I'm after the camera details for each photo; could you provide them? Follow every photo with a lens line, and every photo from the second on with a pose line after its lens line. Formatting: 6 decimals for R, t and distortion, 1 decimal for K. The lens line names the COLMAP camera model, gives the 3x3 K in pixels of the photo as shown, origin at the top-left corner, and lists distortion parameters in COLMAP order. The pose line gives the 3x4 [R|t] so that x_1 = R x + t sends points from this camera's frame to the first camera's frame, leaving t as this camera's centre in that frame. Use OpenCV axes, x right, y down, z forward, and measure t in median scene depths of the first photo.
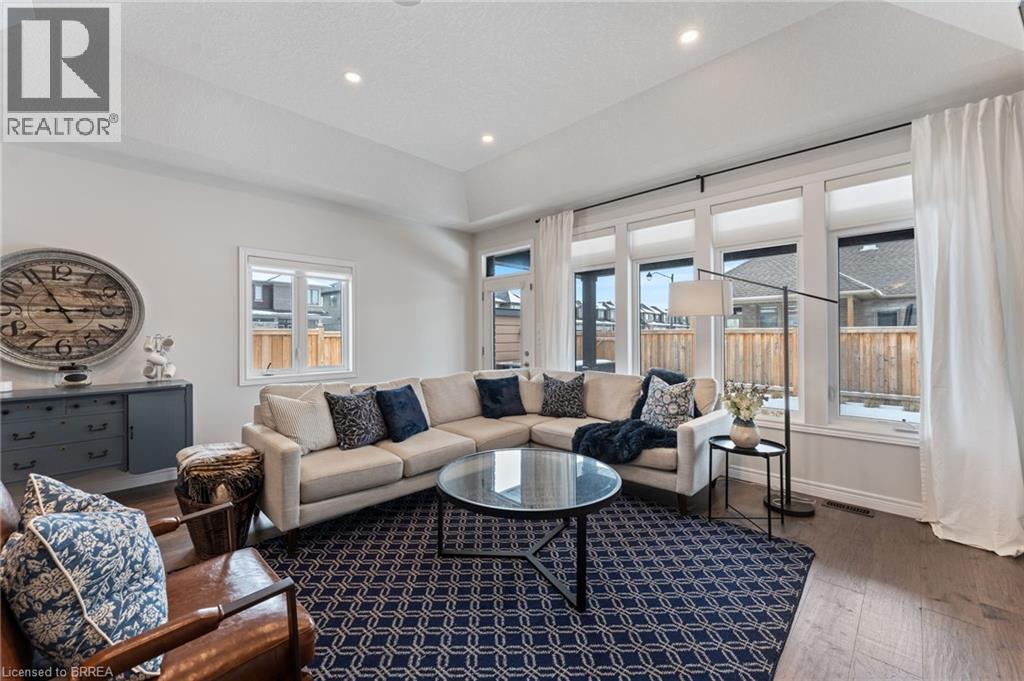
lens RADIAL K [[408.3, 0, 503.8], [0, 408.3, 335.7], [0, 0, 1]] dist [-0.009463, -0.000015]
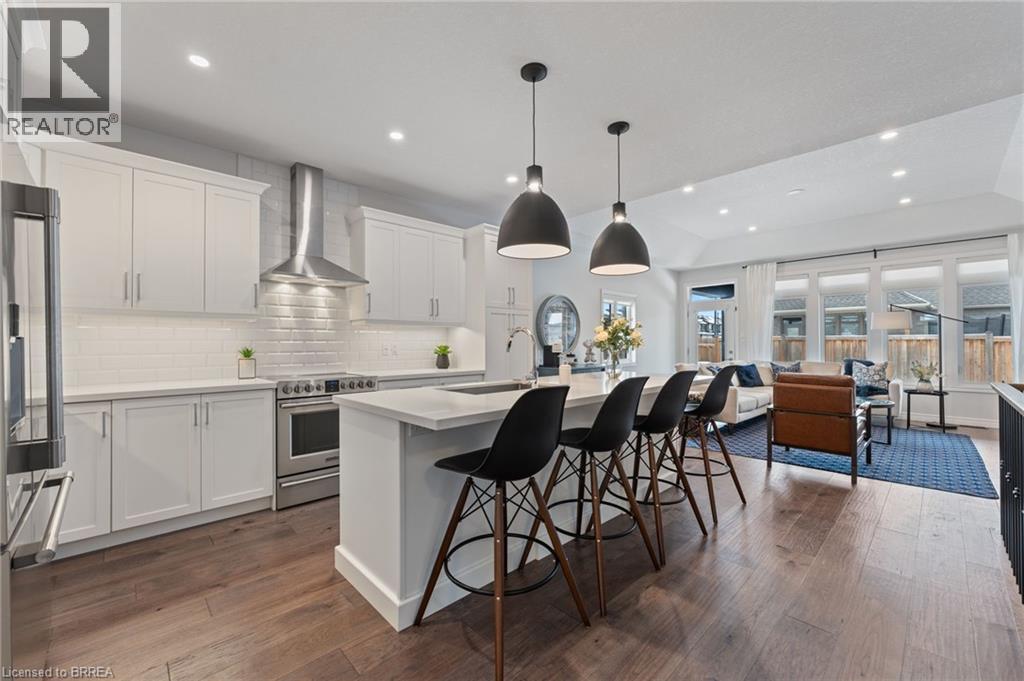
lens RADIAL K [[421.0, 0, 507.9], [0, 421.0, 340.5], [0, 0, 1]] dist [-0.000407, 0.000262]
pose [[0.999949, 0.000680, -0.010067, -0.973232], [-0.000758, 0.999970, -0.007680, 0.016862], [0.010062, 0.007687, 0.999920, -0.748459]]
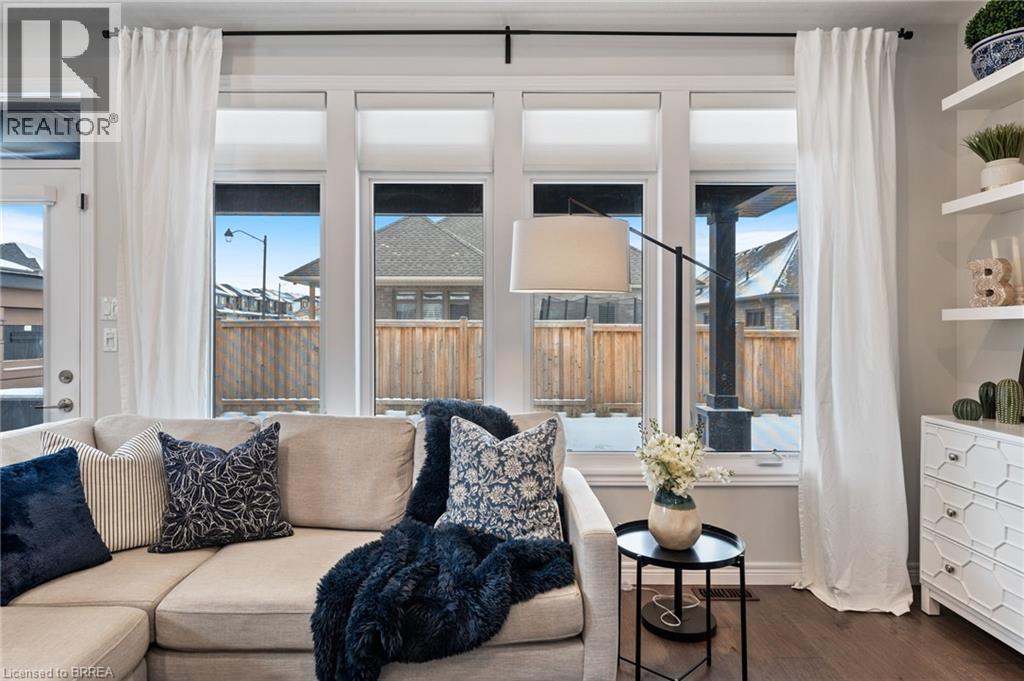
lens RADIAL K [[604.4, 0, 503.7], [0, 604.4, 330.5], [0, 0, 1]] dist [-0.003364, -0.002460]
pose [[0.703097, 0.002782, 0.711089, -0.072206], [-0.003897, 0.999992, -0.000059, -0.000669], [-0.711084, -0.002729, 0.703102, 0.400510]]
